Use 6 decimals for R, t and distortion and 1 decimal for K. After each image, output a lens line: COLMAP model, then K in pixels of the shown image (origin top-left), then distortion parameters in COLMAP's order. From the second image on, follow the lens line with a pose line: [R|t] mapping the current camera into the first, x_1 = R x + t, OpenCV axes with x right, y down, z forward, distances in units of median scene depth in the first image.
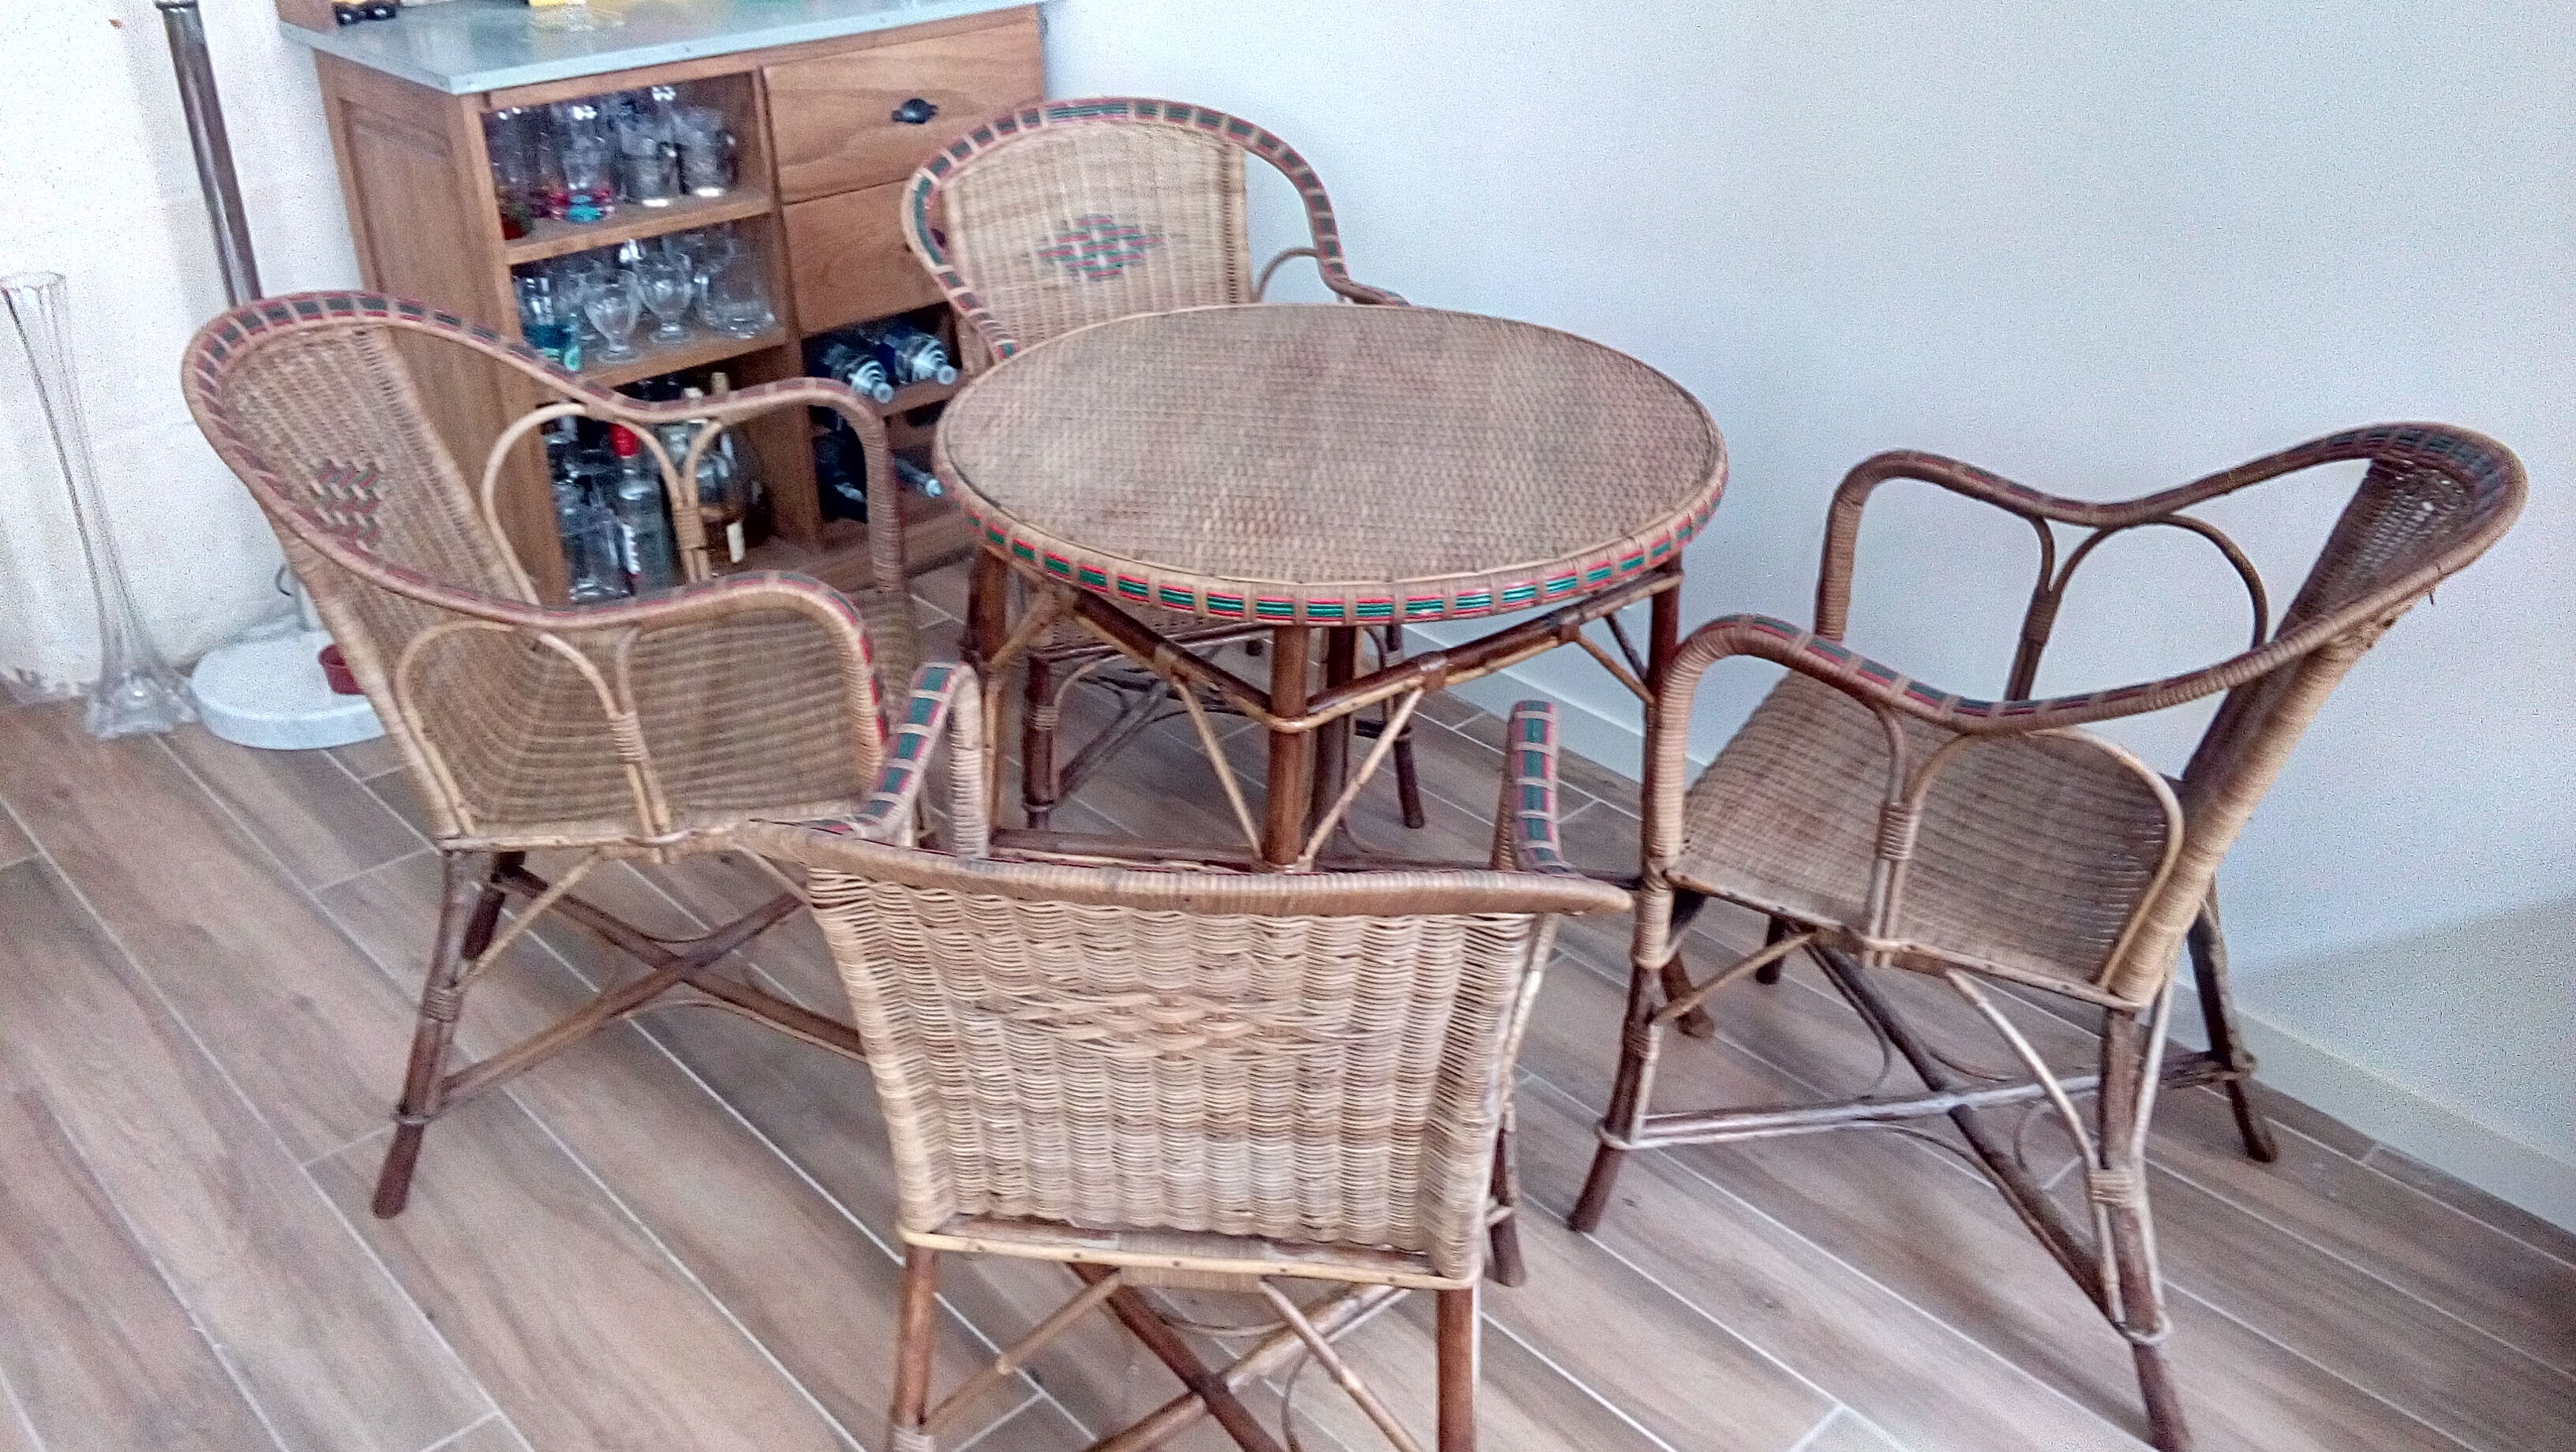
lens RADIAL K [[2041.3, 0, 1283.4], [0, 2041.3, 712.1], [0, 0, 1]] dist [0.155825, -0.251063]
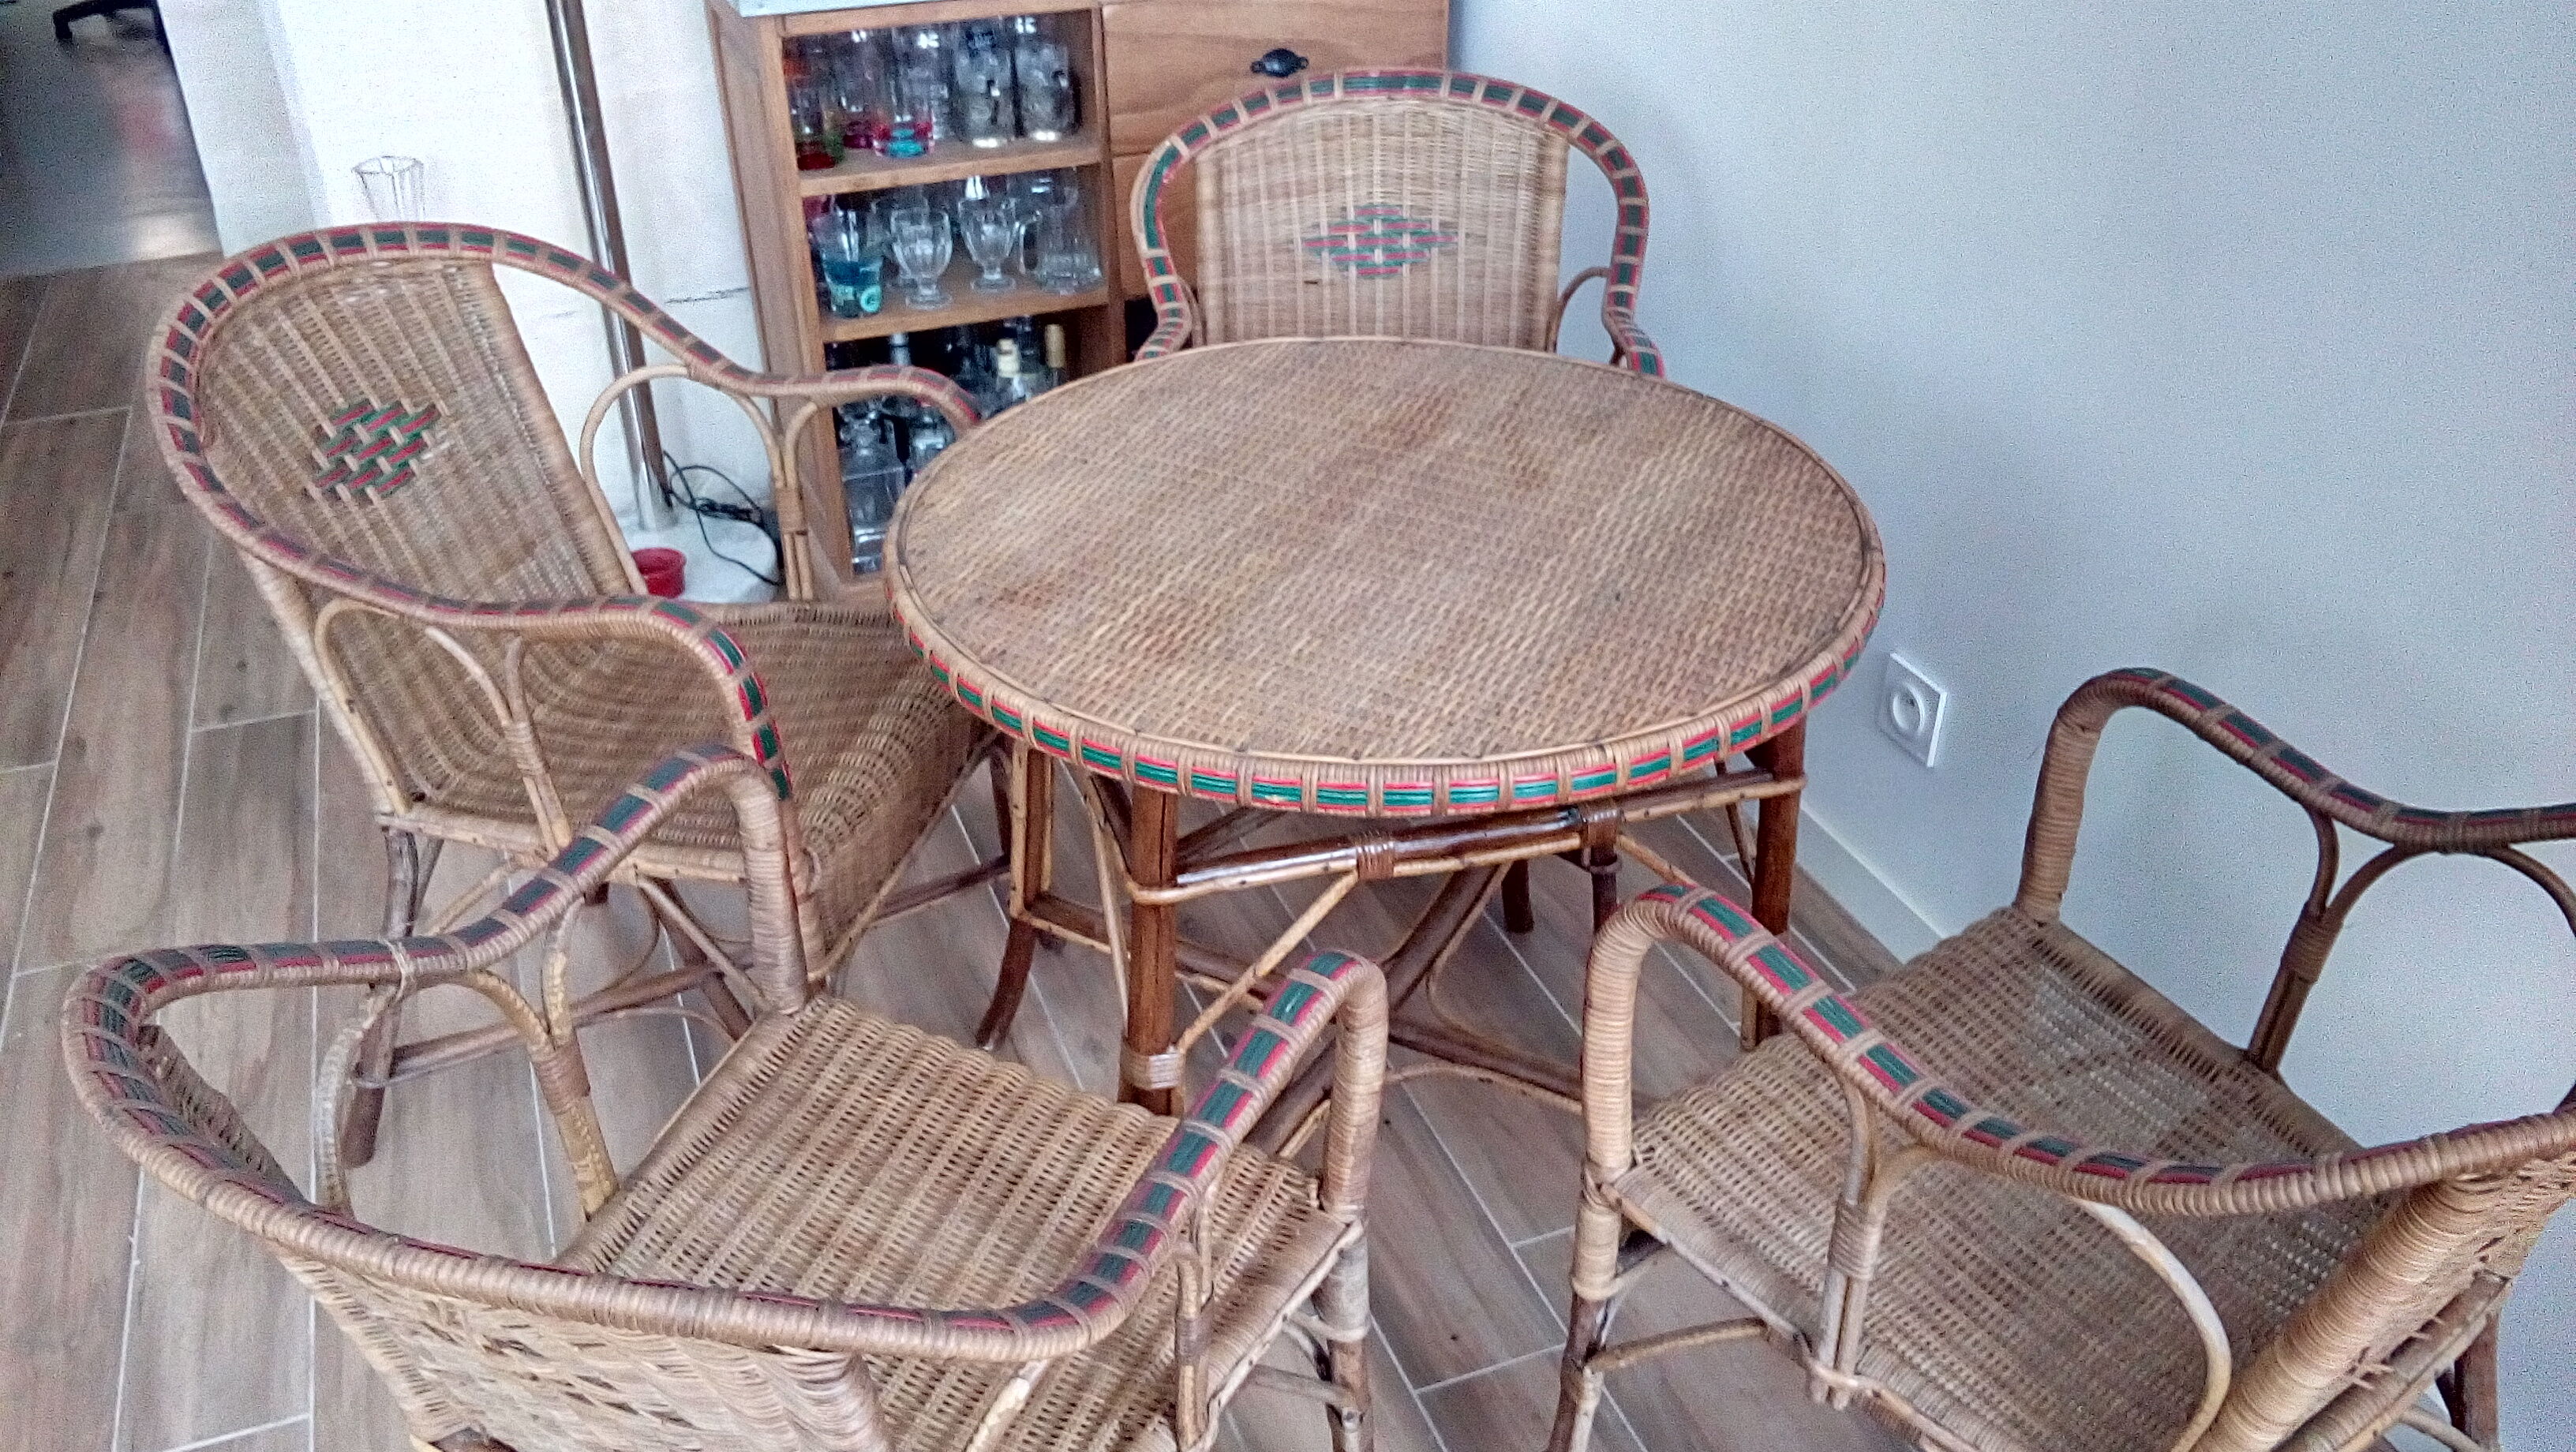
lens RADIAL K [[2041.3, 0, 1283.4], [0, 2041.3, 712.1], [0, 0, 1]] dist [0.155825, -0.251063]
pose [[0.924719, 0.183459, -0.333523, 0.203735], [-0.170508, 0.983009, 0.067973, -0.084674], [0.340326, -0.005987, 0.940288, 0.173780]]
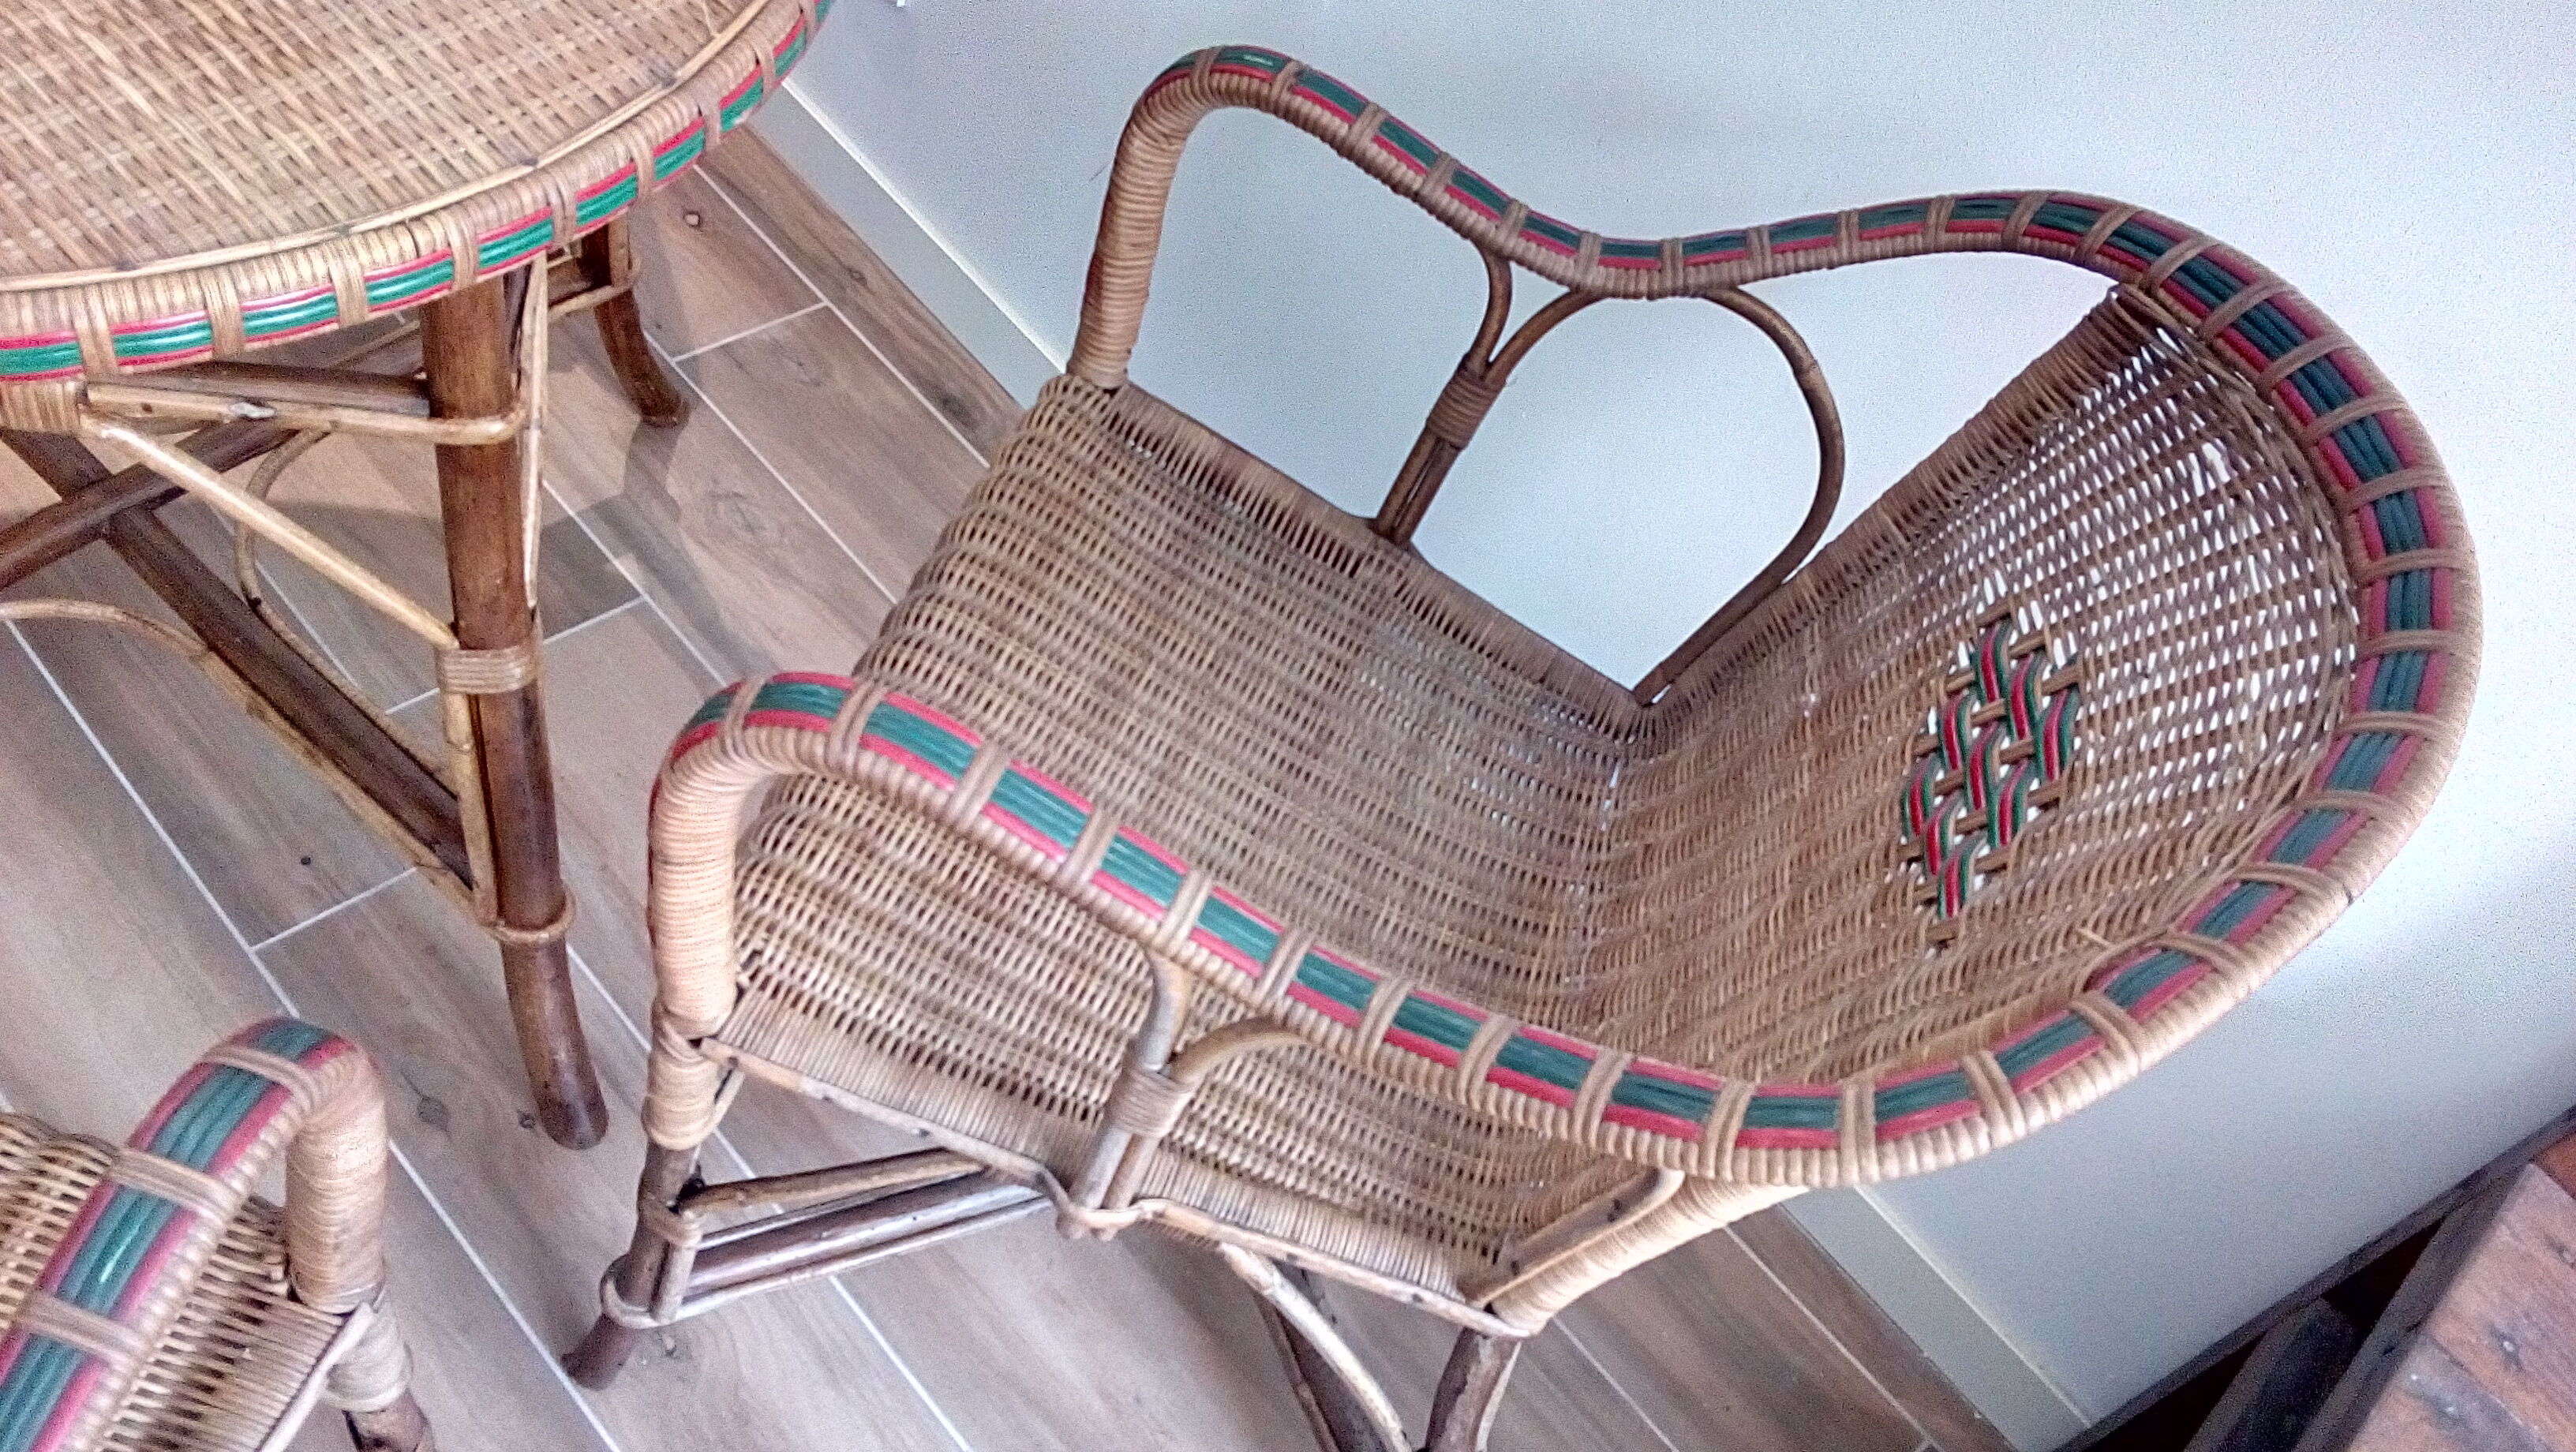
lens RADIAL K [[2041.3, 0, 1283.4], [0, 2041.3, 712.1], [0, 0, 1]] dist [0.155825, -0.251063]
pose [[0.947898, -0.012107, 0.318343, 0.111004], [-0.123933, 0.906548, 0.403500, -0.141495], [-0.293478, -0.421930, 0.857814, 0.392632]]
